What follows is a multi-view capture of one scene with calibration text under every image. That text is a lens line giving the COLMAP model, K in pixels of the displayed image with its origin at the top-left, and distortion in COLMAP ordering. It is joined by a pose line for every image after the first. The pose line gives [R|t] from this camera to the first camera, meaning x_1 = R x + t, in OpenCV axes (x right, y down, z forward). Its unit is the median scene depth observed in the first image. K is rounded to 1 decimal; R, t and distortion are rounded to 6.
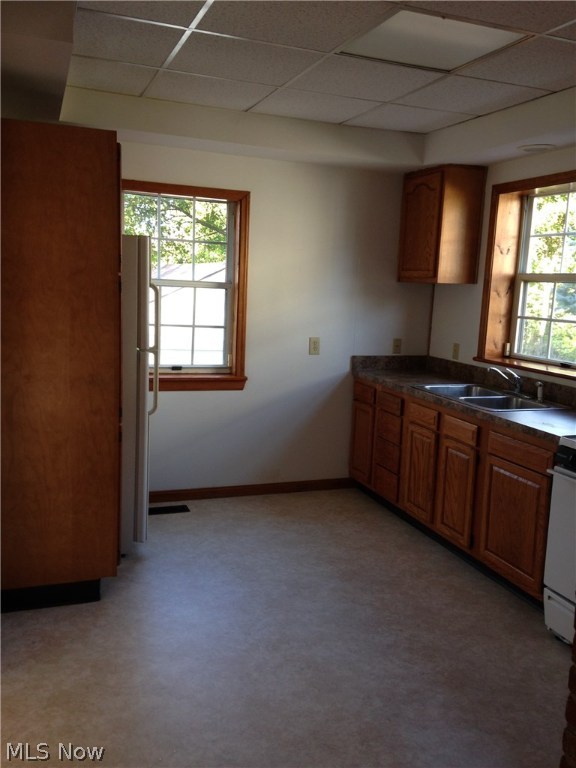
lens RADIAL K [[687.9, 0, 288.0], [0, 687.9, 384.0], [0, 0, 1]] dist [0.183565, -0.293936]
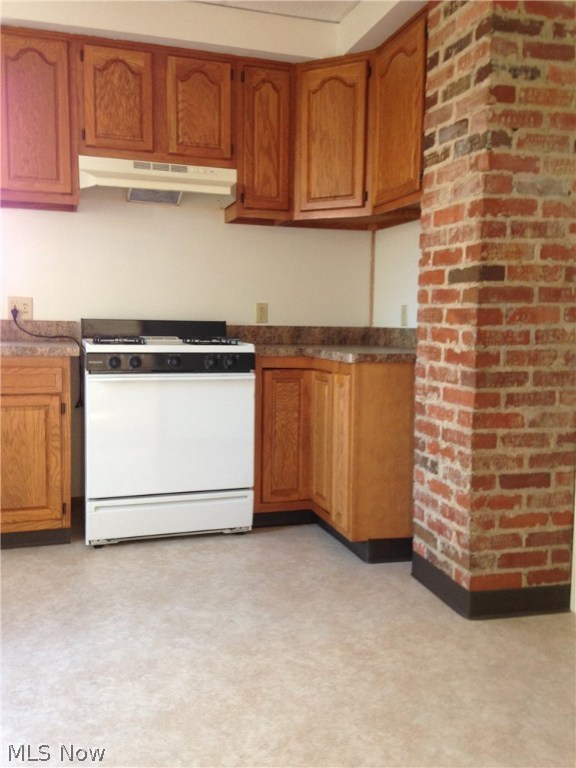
lens RADIAL K [[687.9, 0, 288.0], [0, 687.9, 384.0], [0, 0, 1]] dist [0.183565, -0.293936]
pose [[0.055845, -0.142847, 0.988168, -0.386557], [0.137337, 0.981404, 0.134107, 0.024461], [-0.988949, 0.128223, 0.074424, 0.437668]]
